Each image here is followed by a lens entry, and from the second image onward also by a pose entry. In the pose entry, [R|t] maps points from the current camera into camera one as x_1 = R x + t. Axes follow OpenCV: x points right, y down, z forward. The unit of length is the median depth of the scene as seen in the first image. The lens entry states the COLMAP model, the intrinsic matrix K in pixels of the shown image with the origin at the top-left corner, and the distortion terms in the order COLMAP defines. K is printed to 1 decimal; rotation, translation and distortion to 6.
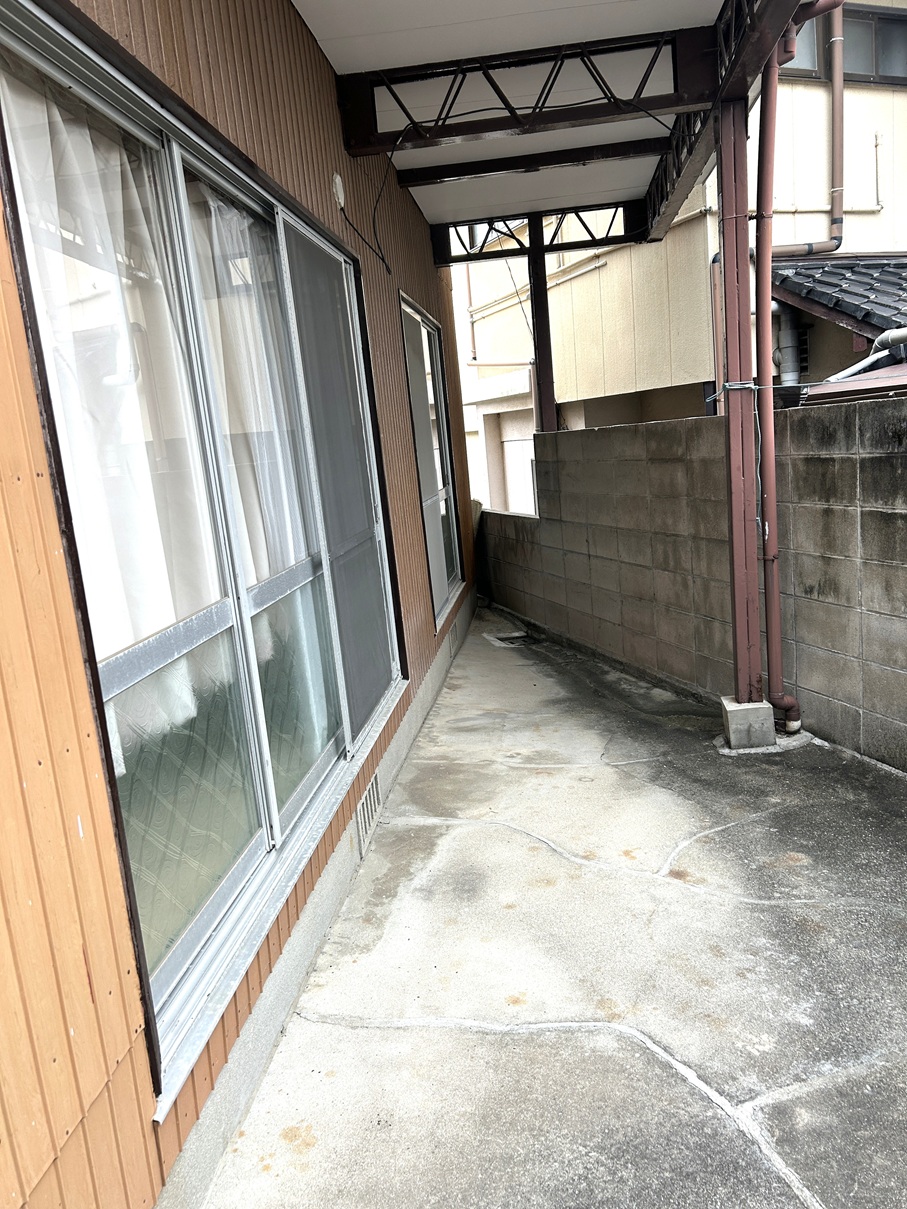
lens RADIAL K [[917.7, 0, 454.4], [0, 917.7, 605.3], [0, 0, 1]] dist [-0.000705, -0.000325]
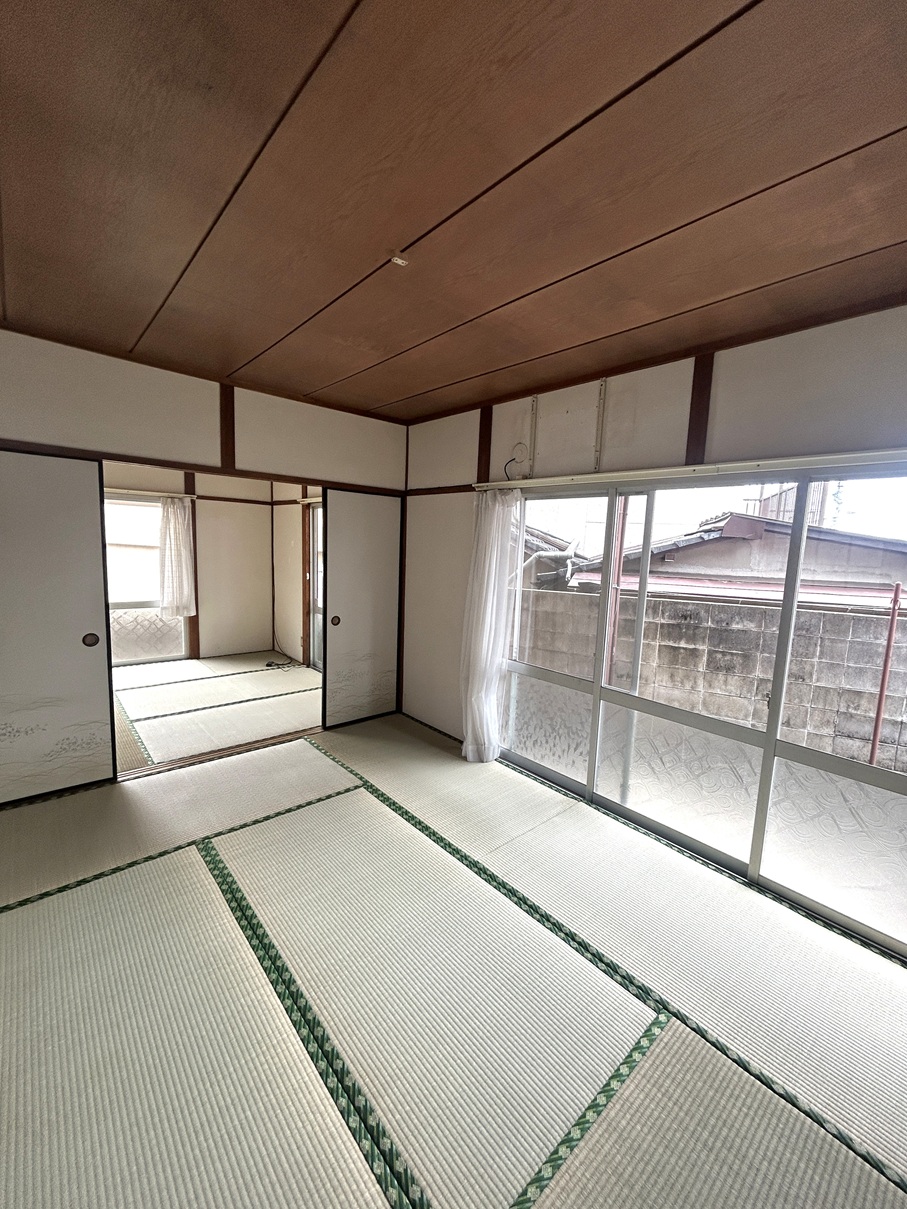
lens RADIAL K [[482.3, 0, 459.9], [0, 482.3, 601.9], [0, 0, 1]] dist [-0.011131, 0.001157]
pose [[0.658986, 0.034276, 0.751374, -0.864752], [0.031969, 0.996782, -0.073510, -0.140170], [-0.751475, 0.072463, 0.655770, 0.567431]]
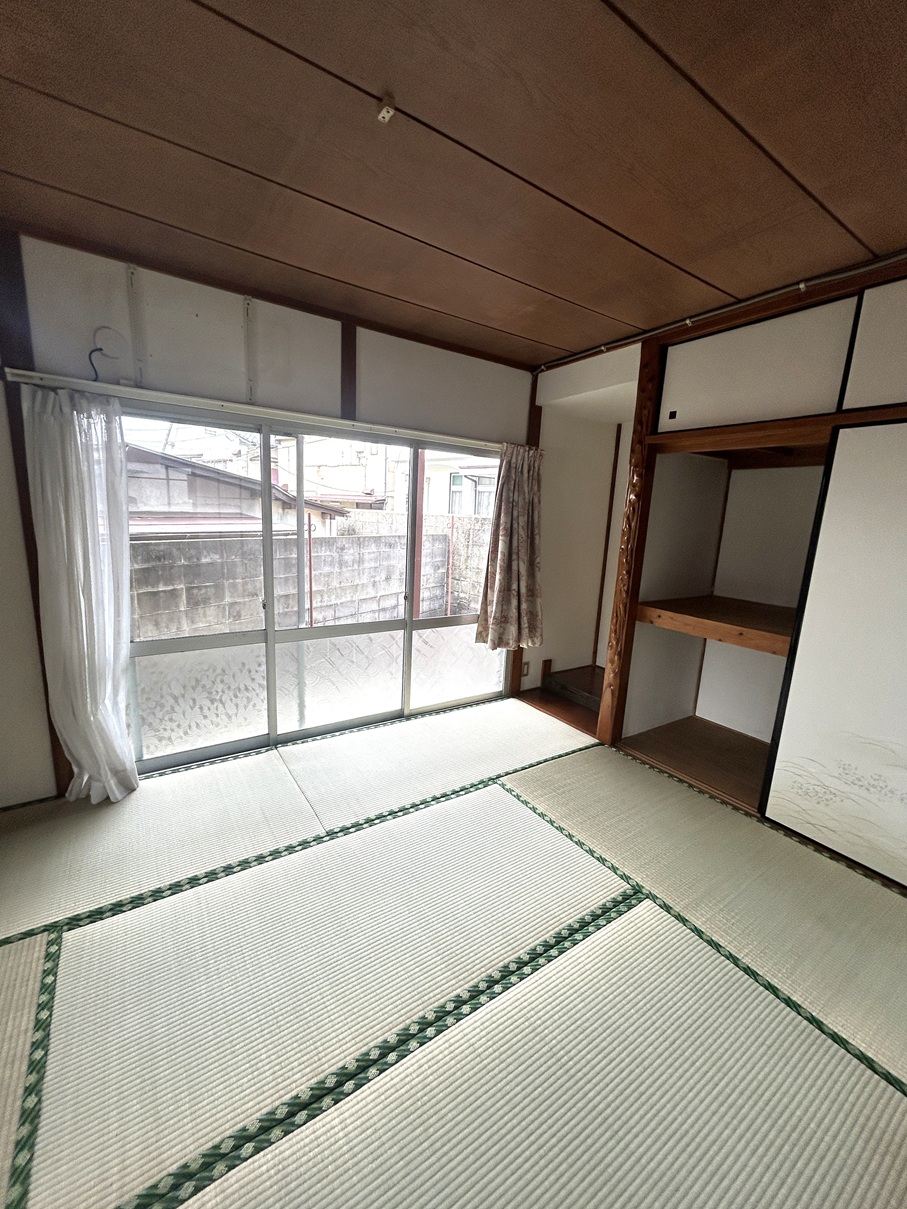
lens RADIAL K [[482.3, 0, 450.7], [0, 482.3, 600.4], [0, 0, 1]] dist [-0.011131, 0.001157]
pose [[-0.643646, -0.076621, 0.761478, -0.892921], [0.154065, 0.961635, 0.226986, -0.231585], [-0.749656, 0.263416, -0.607147, 1.155123]]
